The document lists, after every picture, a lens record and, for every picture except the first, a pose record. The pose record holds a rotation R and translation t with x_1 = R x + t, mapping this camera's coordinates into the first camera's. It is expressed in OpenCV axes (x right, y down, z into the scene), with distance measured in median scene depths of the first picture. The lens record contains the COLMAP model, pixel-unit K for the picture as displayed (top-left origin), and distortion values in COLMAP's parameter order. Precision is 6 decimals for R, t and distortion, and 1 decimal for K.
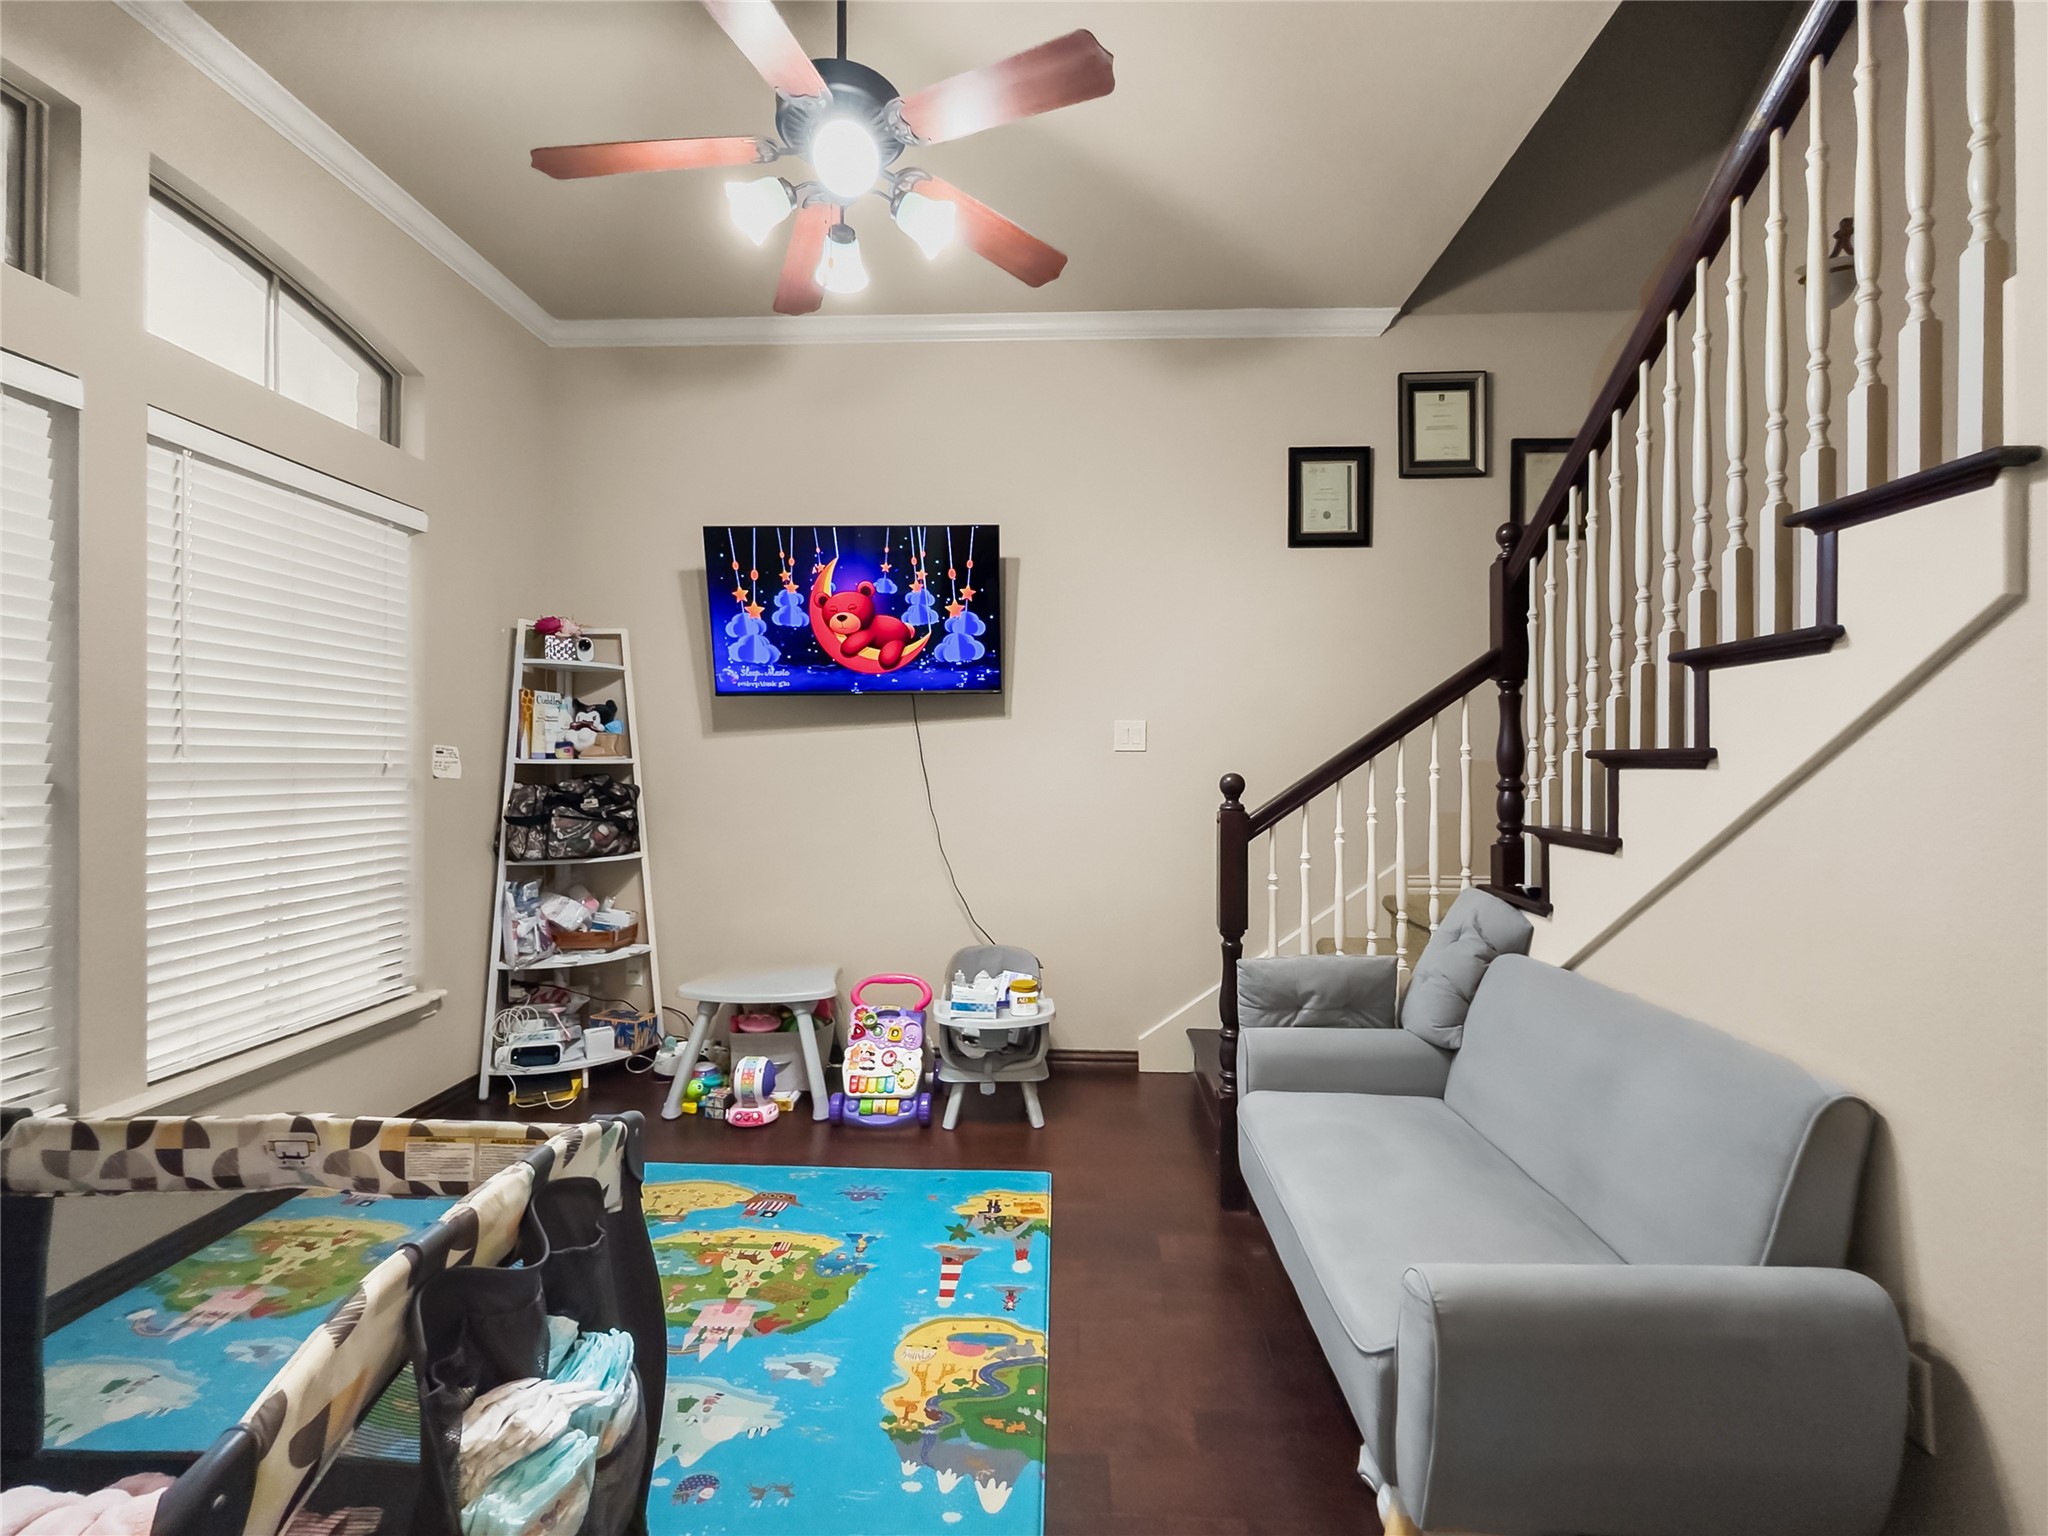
lens RADIAL K [[859.2, 0, 1025.6], [0, 859.2, 762.8], [0, 0, 1]] dist [-0.005123, 0.000590]
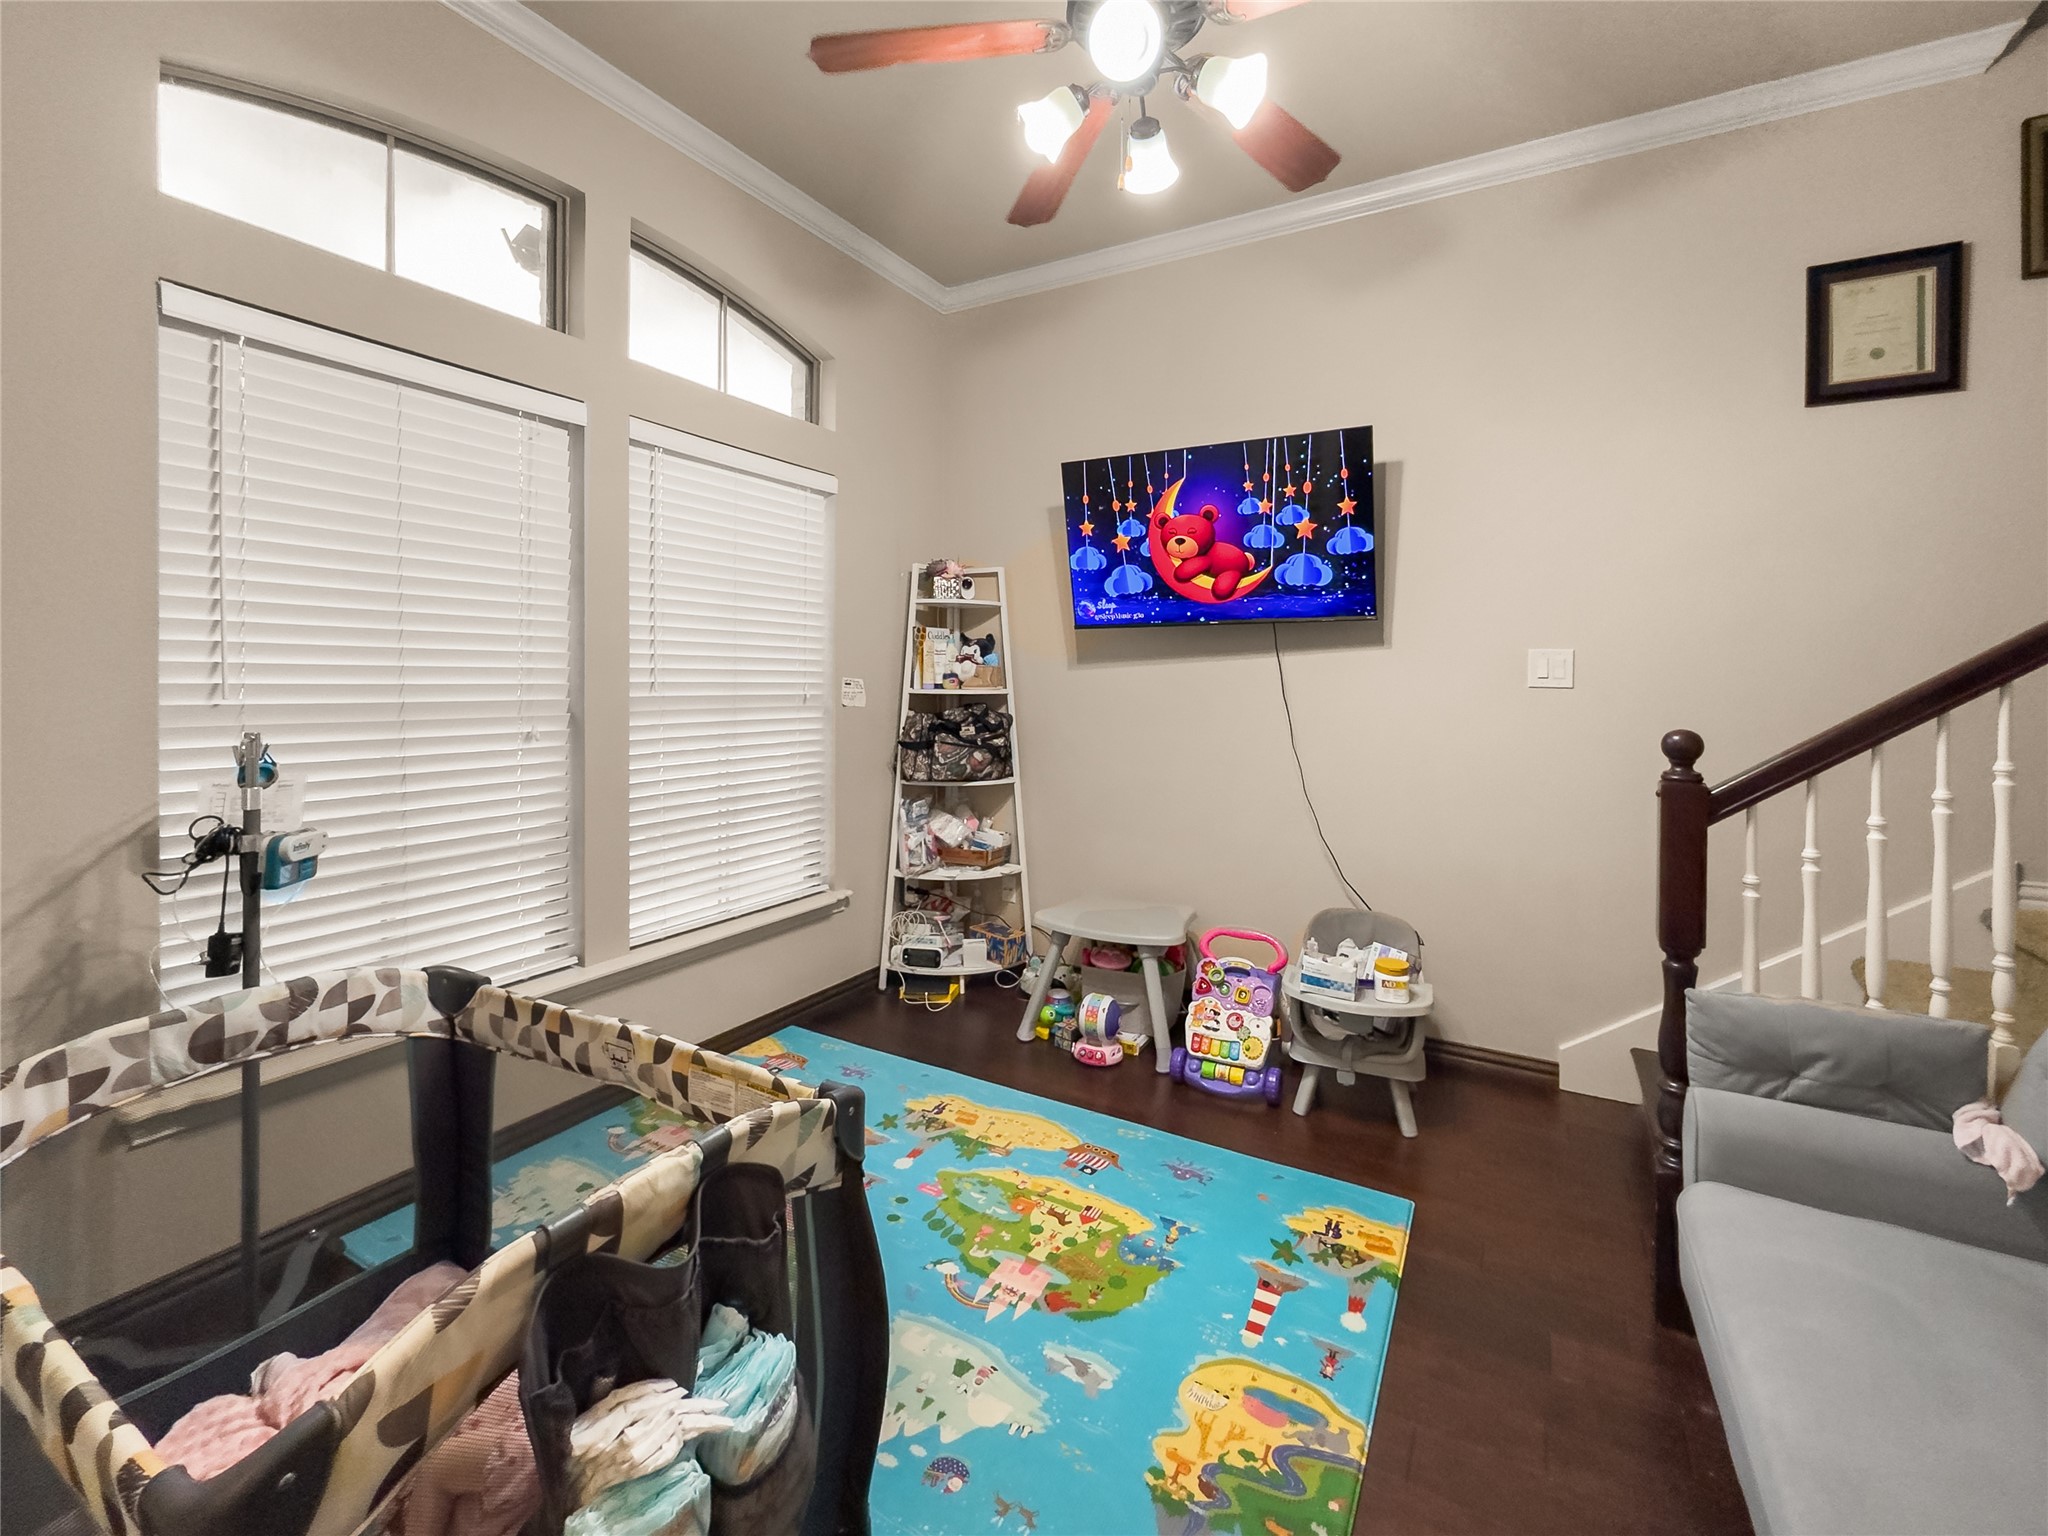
lens RADIAL K [[859.2, 0, 1033.9], [0, 859.2, 684.0], [0, 0, 1]] dist [-0.005123, 0.000590]
pose [[0.895597, 0.008653, -0.444782, 0.071728], [-0.007966, 0.999962, 0.003413, -0.024785], [0.444795, 0.000486, 0.895632, 0.107741]]
